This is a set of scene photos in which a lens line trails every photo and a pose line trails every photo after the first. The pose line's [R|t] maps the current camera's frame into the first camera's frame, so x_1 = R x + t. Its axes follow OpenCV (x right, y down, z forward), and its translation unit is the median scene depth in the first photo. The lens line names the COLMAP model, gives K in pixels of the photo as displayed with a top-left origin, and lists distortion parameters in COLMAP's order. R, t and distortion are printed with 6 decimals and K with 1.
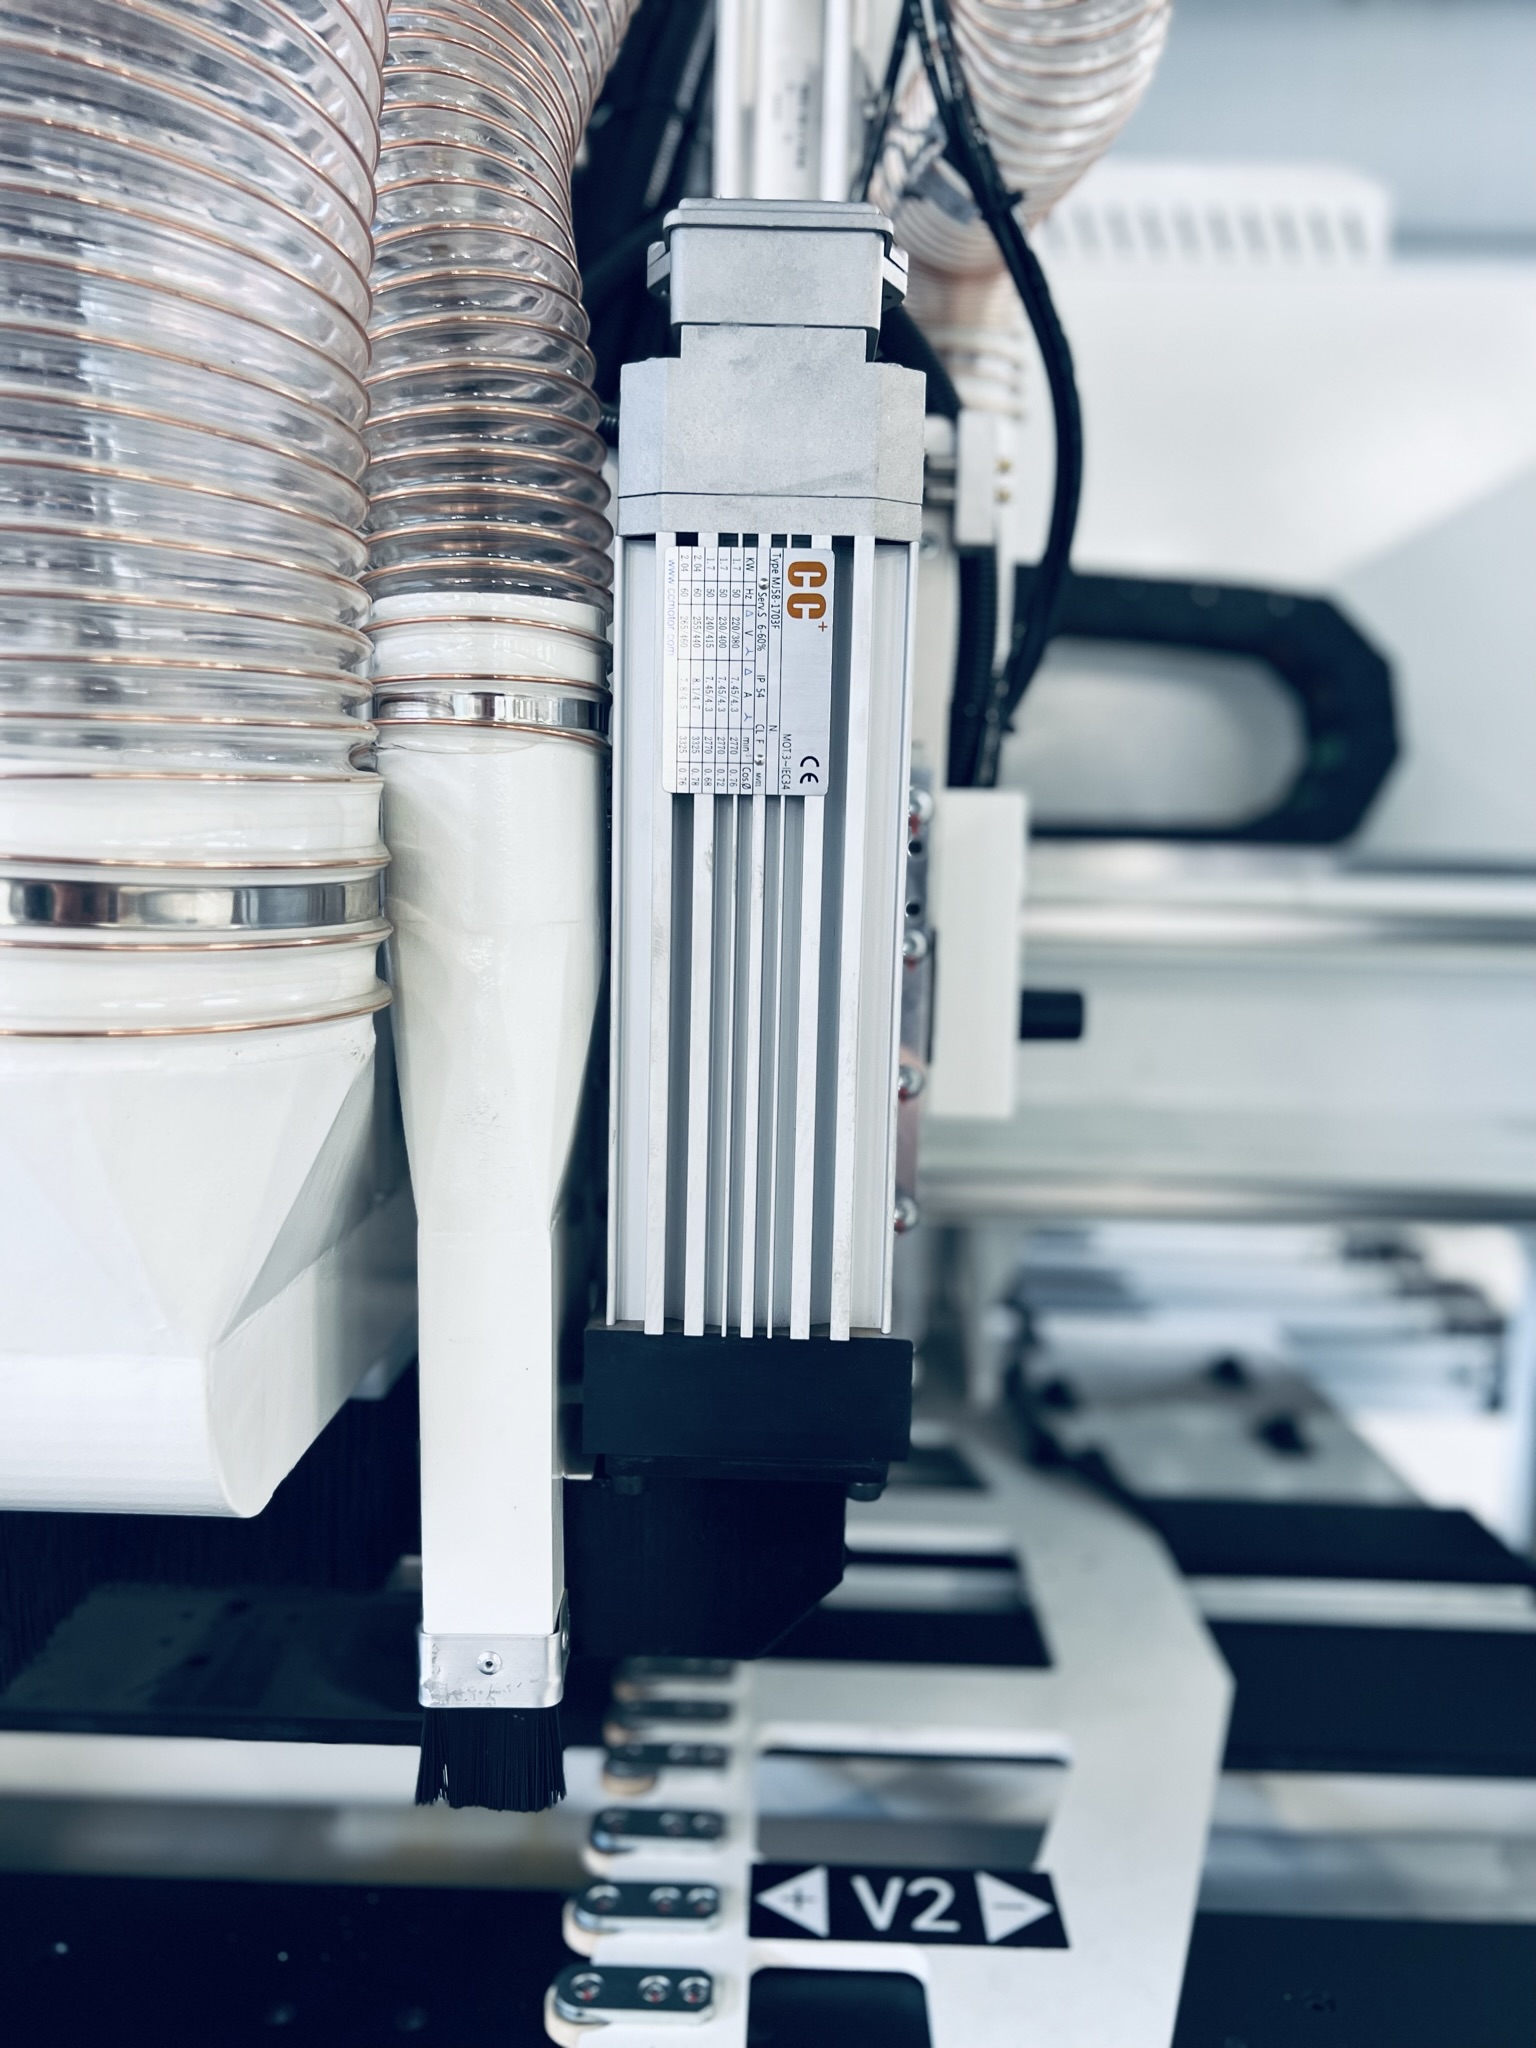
lens RADIAL K [[1542.0, 0, 771.2], [0, 1542.0, 1025.6], [0, 0, 1]] dist [0.015737, -0.019547]
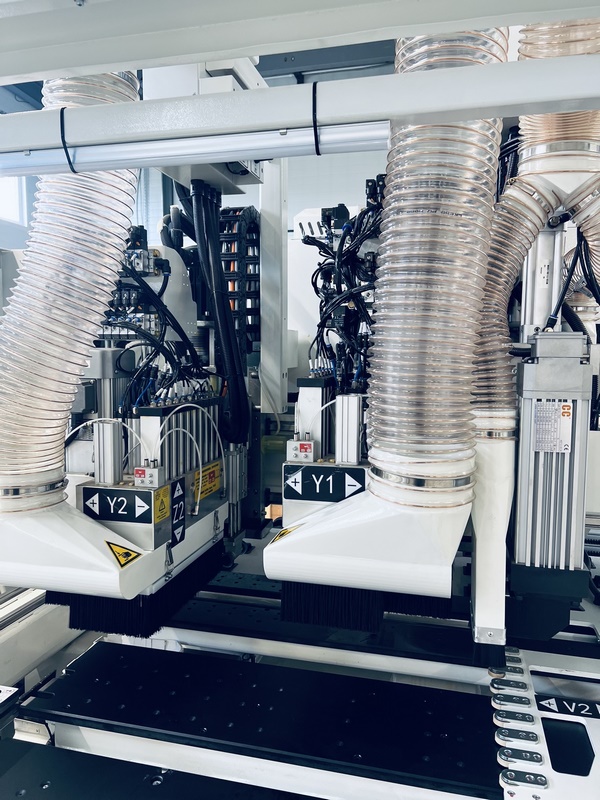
lens RADIAL K [[602.3, 0, 296.2], [0, 602.3, 401.2], [0, 0, 1]] dist [0.015737, -0.019547]
pose [[0.970889, 0.001746, -0.239522, -0.315761], [-0.009275, 0.999497, -0.030312, -0.231280], [0.239348, 0.031651, 0.970418, -0.933360]]
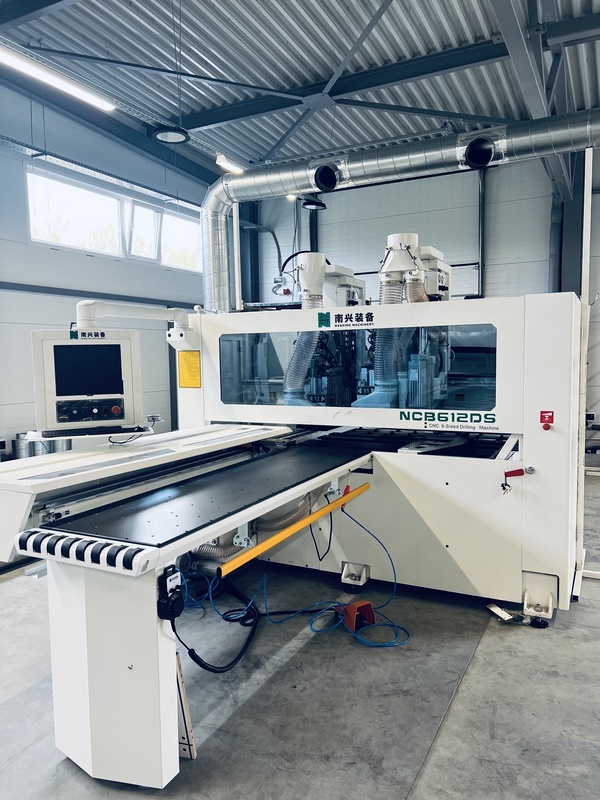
lens RADIAL K [[602.3, 0, 300.0], [0, 602.3, 402.1], [0, 0, 1]] dist [0.015737, -0.019547]
pose [[0.894923, -0.005153, -0.446191, 2.171276], [-0.010077, 0.999445, -0.031754, 0.404849], [0.446107, 0.032914, 0.894374, -6.781594]]
